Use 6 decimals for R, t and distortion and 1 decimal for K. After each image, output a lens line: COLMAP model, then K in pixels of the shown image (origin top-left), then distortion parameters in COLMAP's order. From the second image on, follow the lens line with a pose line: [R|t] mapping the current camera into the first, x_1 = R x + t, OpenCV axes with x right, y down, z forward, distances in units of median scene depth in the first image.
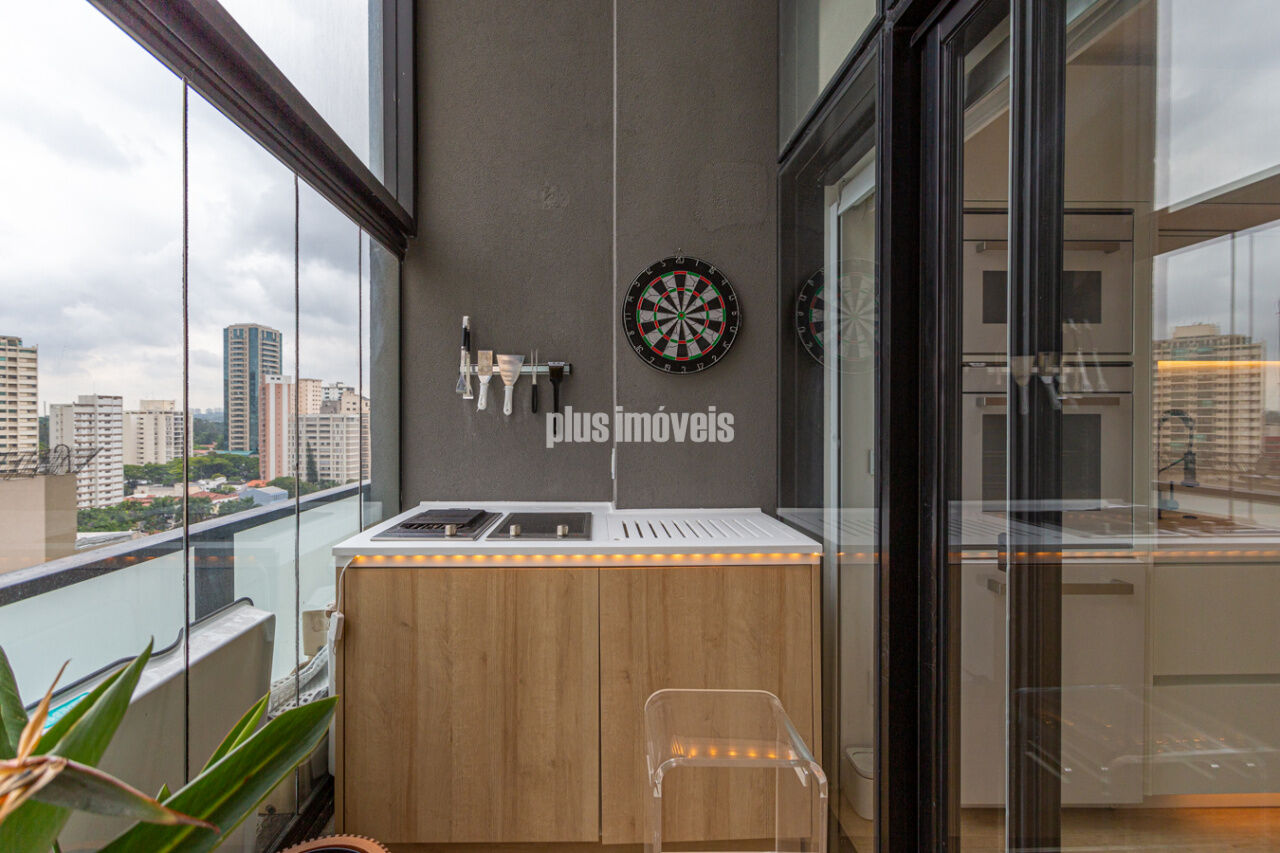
lens RADIAL K [[613.4, 0, 609.1], [0, 613.4, 428.7], [0, 0, 1]] dist [-0.000508, 0.000151]
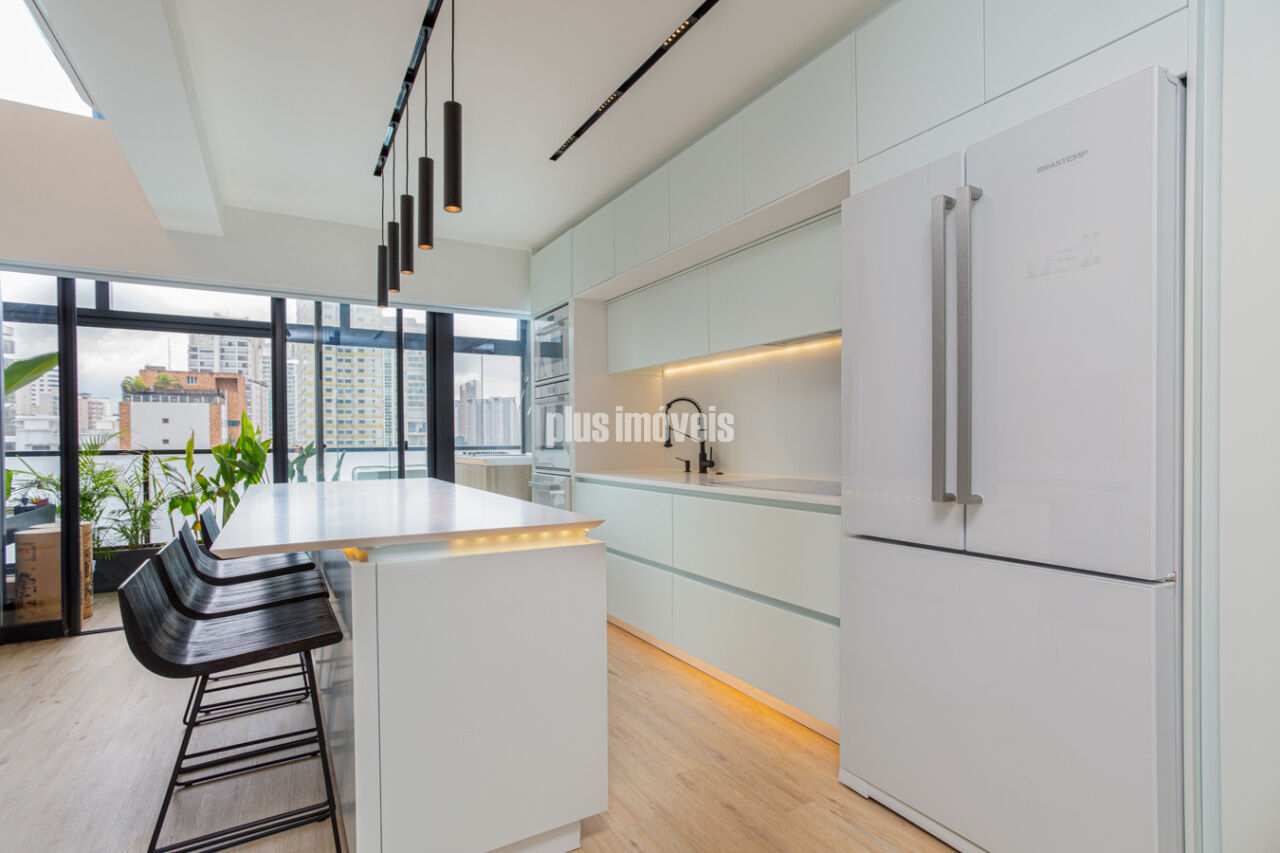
lens RADIAL K [[618.0, 0, 640.7], [0, 618.0, 446.9], [0, 0, 1]] dist [-0.057300, 0.035448]
pose [[0.492530, 0.007795, -0.870261, 2.328410], [-0.007432, 0.999961, 0.004750, 0.089736], [0.870264, 0.004128, 0.492568, 0.185854]]
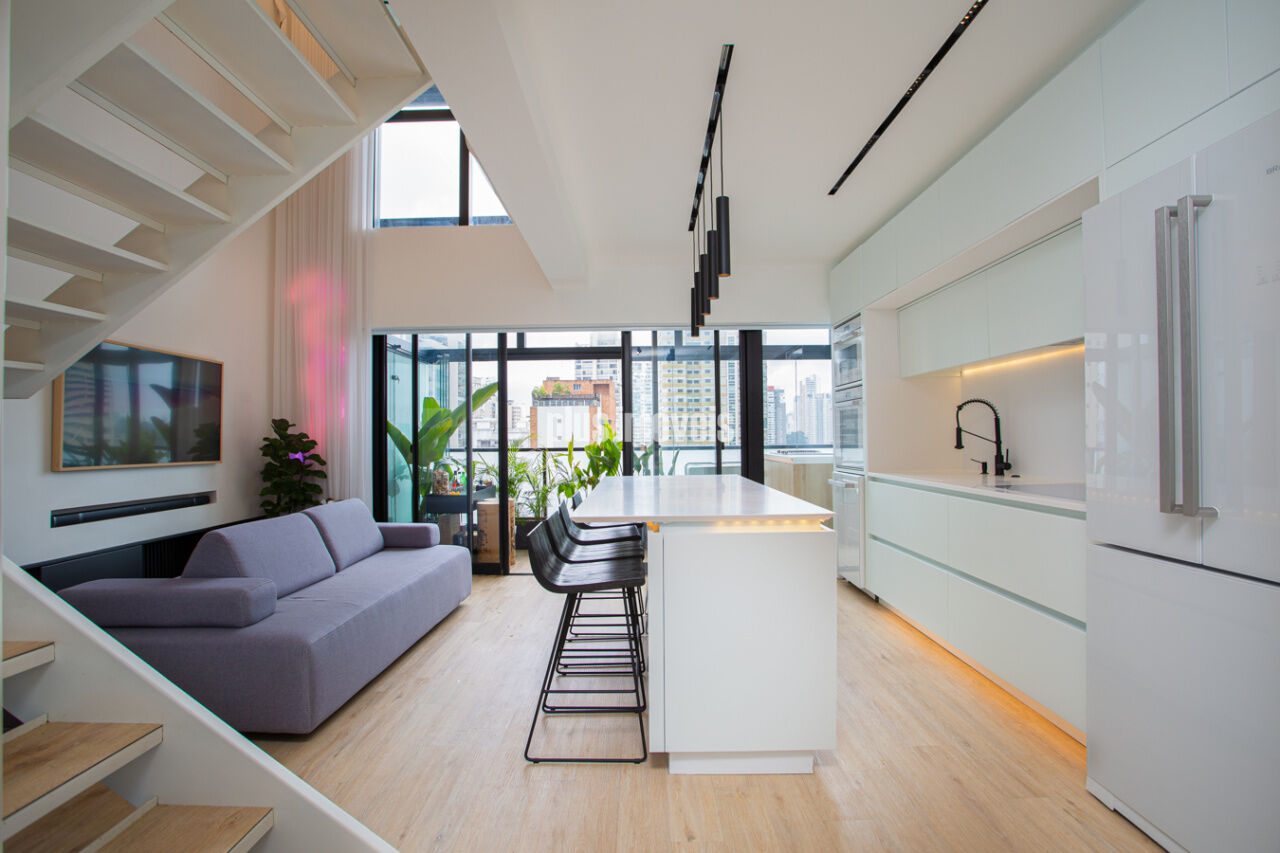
lens RADIAL K [[622.2, 0, 636.8], [0, 622.2, 429.1], [0, 0, 1]] dist [-0.088436, 0.036849]
pose [[-0.027577, -0.012778, -0.999538, 2.577769], [-0.003991, 0.999912, -0.012673, 0.068996], [0.999612, 0.003640, -0.027625, 0.240429]]
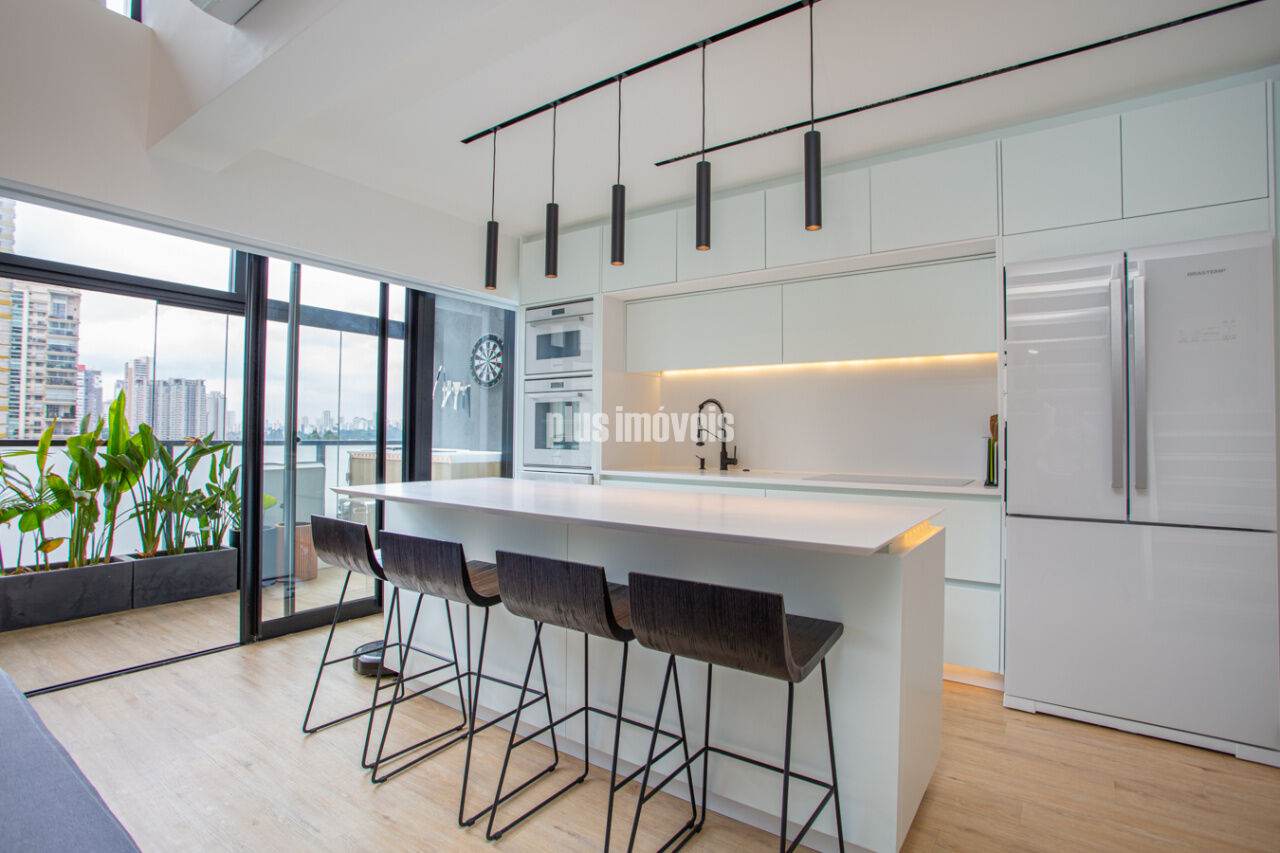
lens RADIAL K [[627.4, 0, 634.9], [0, 627.4, 425.7], [0, 0, 1]] dist [-0.075273, 0.030748]
pose [[0.802055, -0.000291, -0.597250, 1.851849], [-0.021066, 0.999364, -0.028777, 0.095895], [0.596878, 0.035663, 0.801539, -0.449355]]
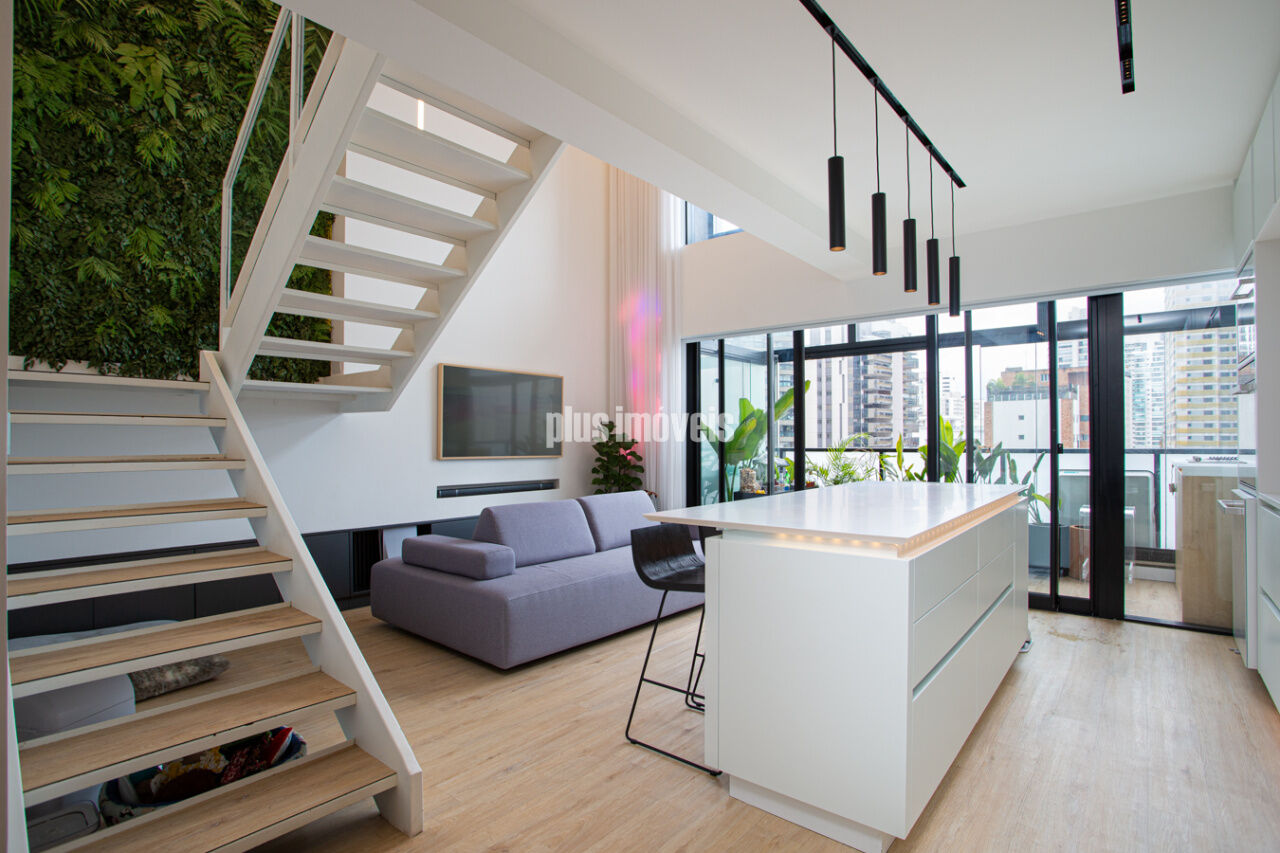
lens RADIAL K [[629.6, 0, 636.6], [0, 629.6, 434.9], [0, 0, 1]] dist [-0.070733, 0.023665]
pose [[-0.660404, -0.001886, -0.750909, 2.402185], [-0.004892, 0.999986, 0.001791, 0.063965], [0.750895, 0.004856, -0.660404, 0.732246]]
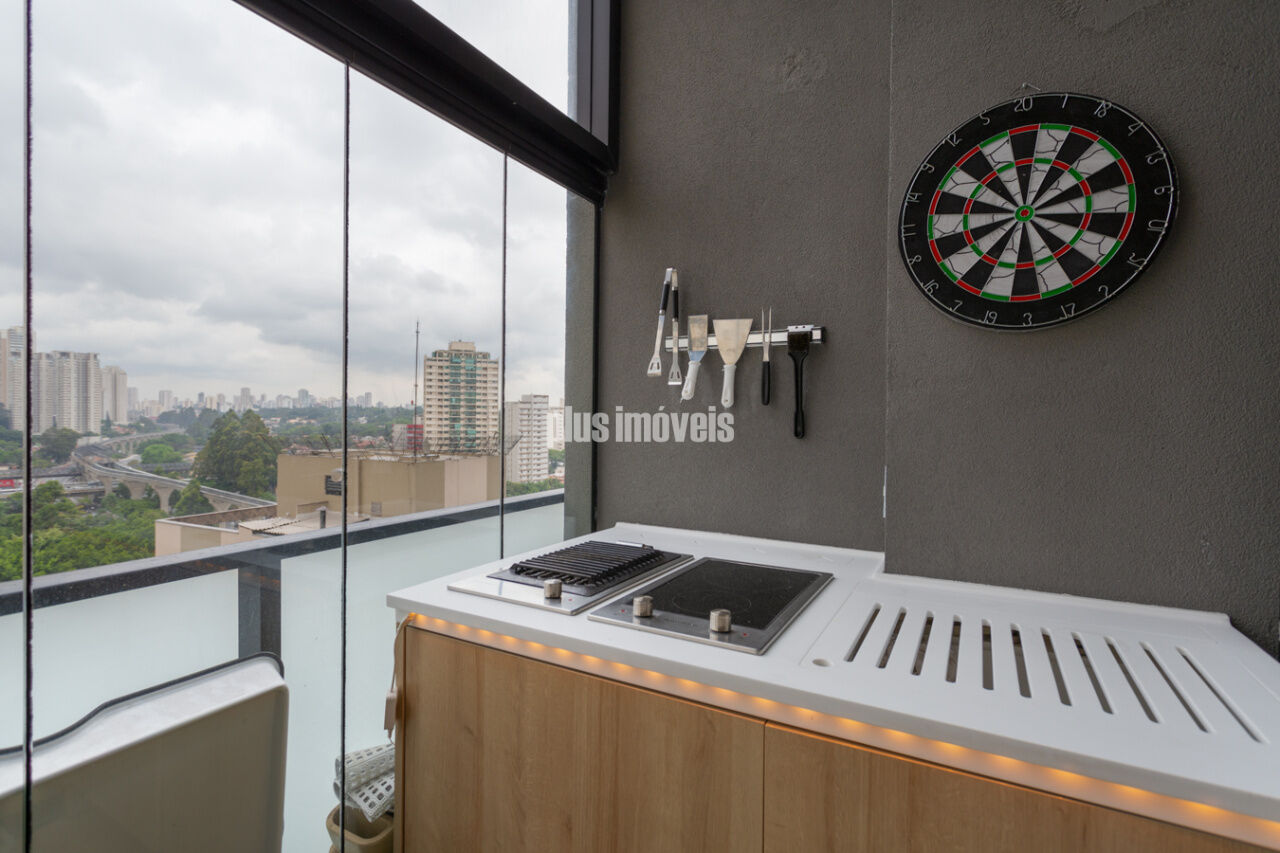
lens RADIAL K [[607.9, 0, 636.1], [0, 607.9, 424.9], [0, 0, 1]] dist [0.001557, 0.001191]
pose [[0.860982, 0.018426, -0.508301, 0.100118], [-0.019139, 0.999810, 0.003824, -0.004054], [0.508275, 0.006436, 0.861171, 0.400848]]
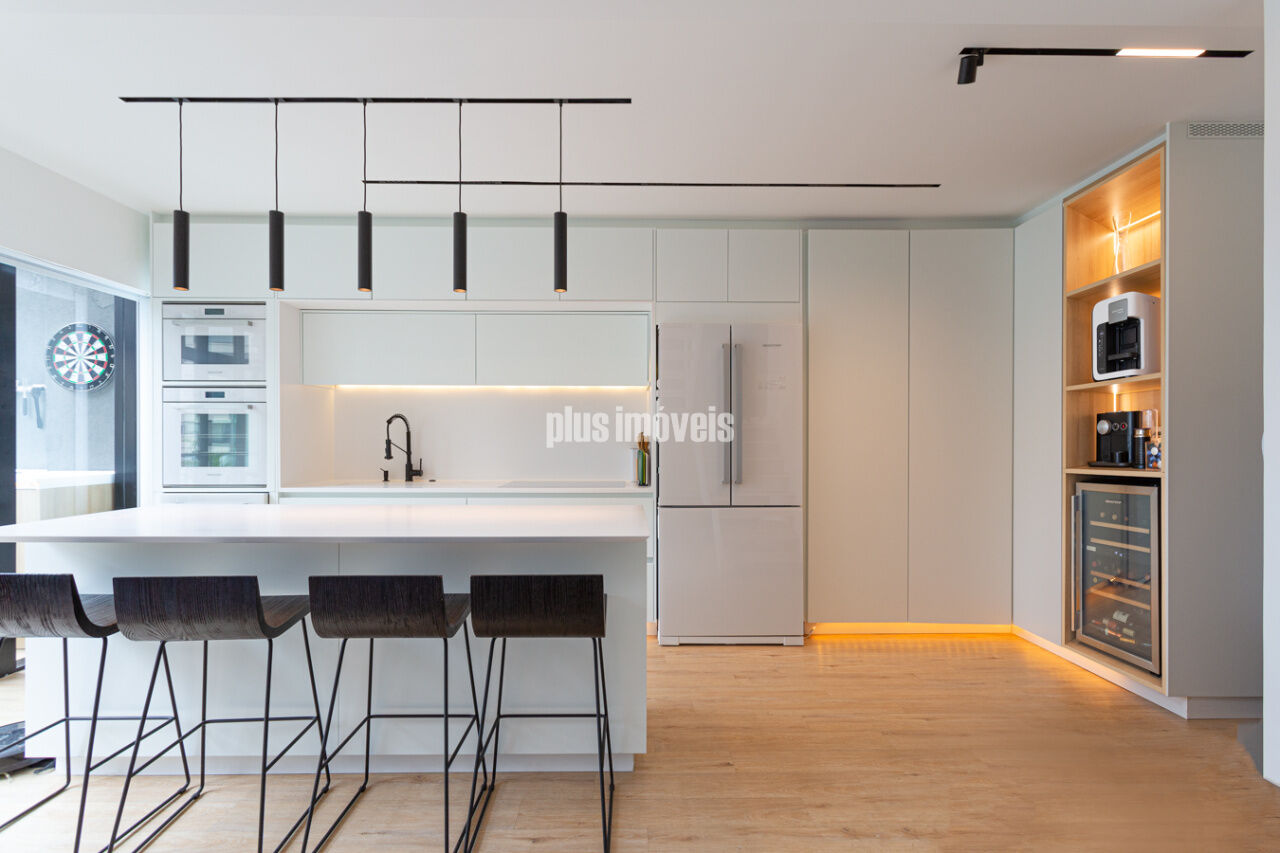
lens RADIAL K [[605.9, 0, 629.9], [0, 605.9, 447.5], [0, 0, 1]] dist [0.003765, 0.000738]
pose [[0.999896, 0.002928, -0.014143, 1.678470], [-0.003021, 0.999974, -0.006611, 0.073767], [0.014123, 0.006653, 0.999878, -0.675565]]
